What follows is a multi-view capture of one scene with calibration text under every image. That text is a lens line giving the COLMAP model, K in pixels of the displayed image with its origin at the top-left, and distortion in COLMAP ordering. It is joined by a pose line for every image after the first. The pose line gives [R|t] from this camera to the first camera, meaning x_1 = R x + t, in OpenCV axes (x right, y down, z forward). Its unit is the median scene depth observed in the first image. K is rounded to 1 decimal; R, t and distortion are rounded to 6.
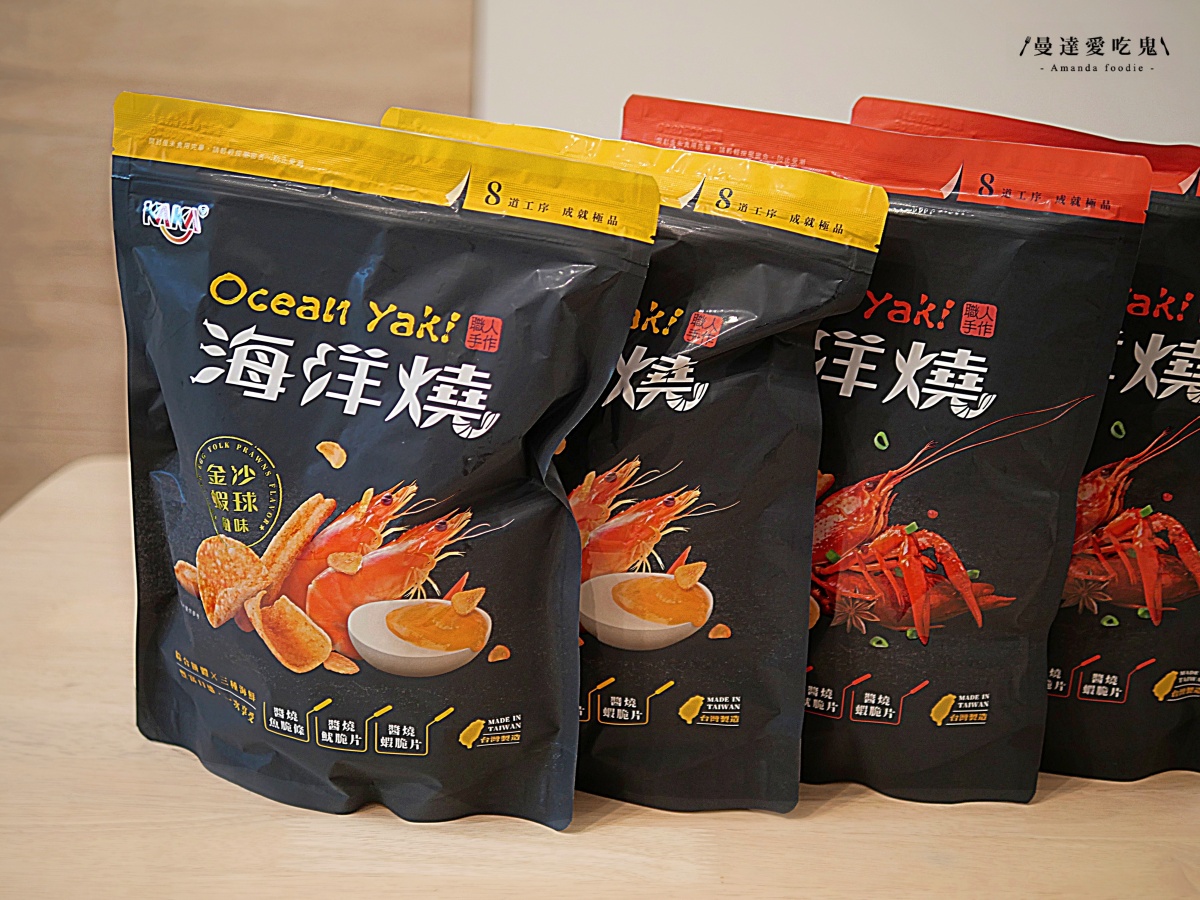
lens RADIAL K [[1826.4, 0, 597.6], [0, 1826.4, 450.3], [0, 0, 1]] dist [-0.008868, 0.000000]
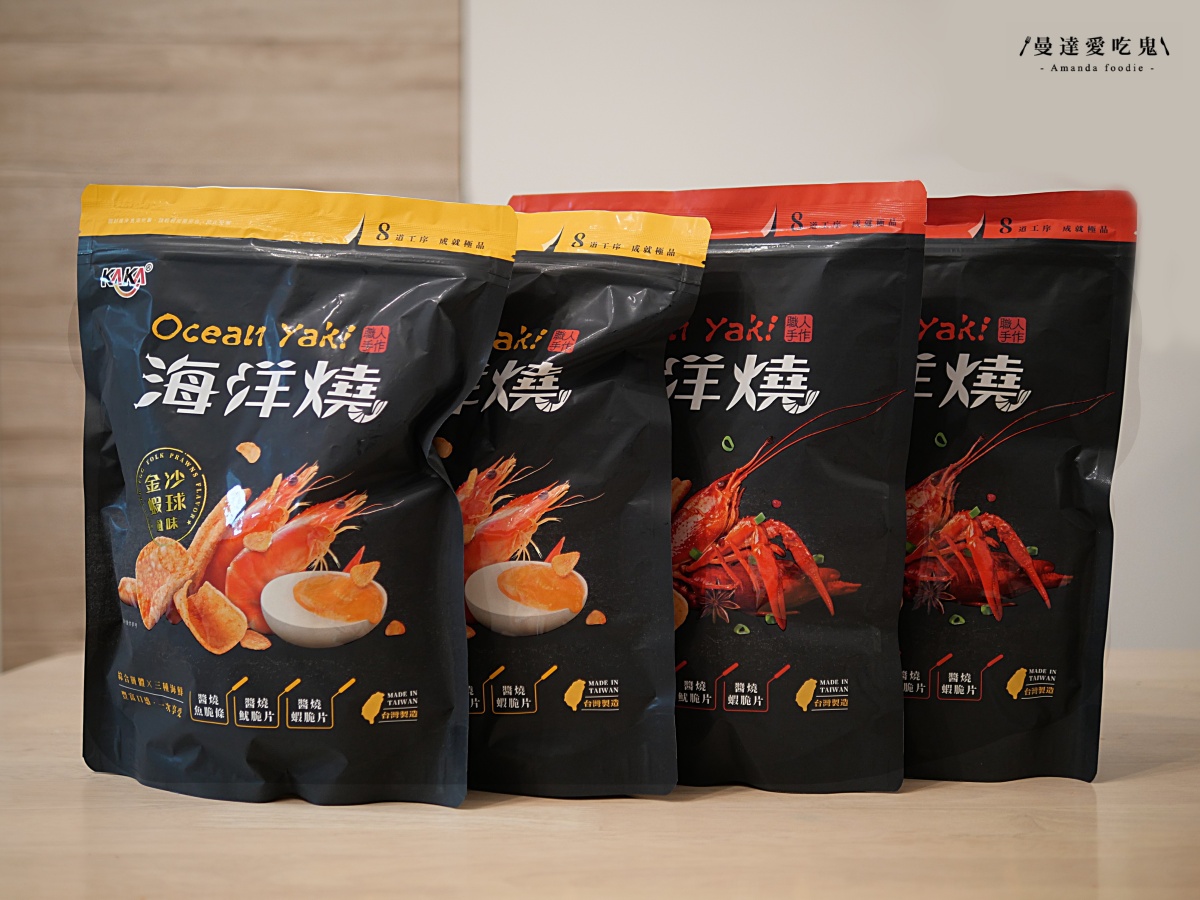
lens RADIAL K [[1826.4, 0, 601.8], [0, 1826.4, 450.2], [0, 0, 1]] dist [-0.008868, 0.000000]
pose [[0.998617, -0.044352, -0.028239, 0.109958], [0.033799, 0.952901, -0.301393, 0.349457], [0.040276, 0.300022, 0.953082, -0.103923]]
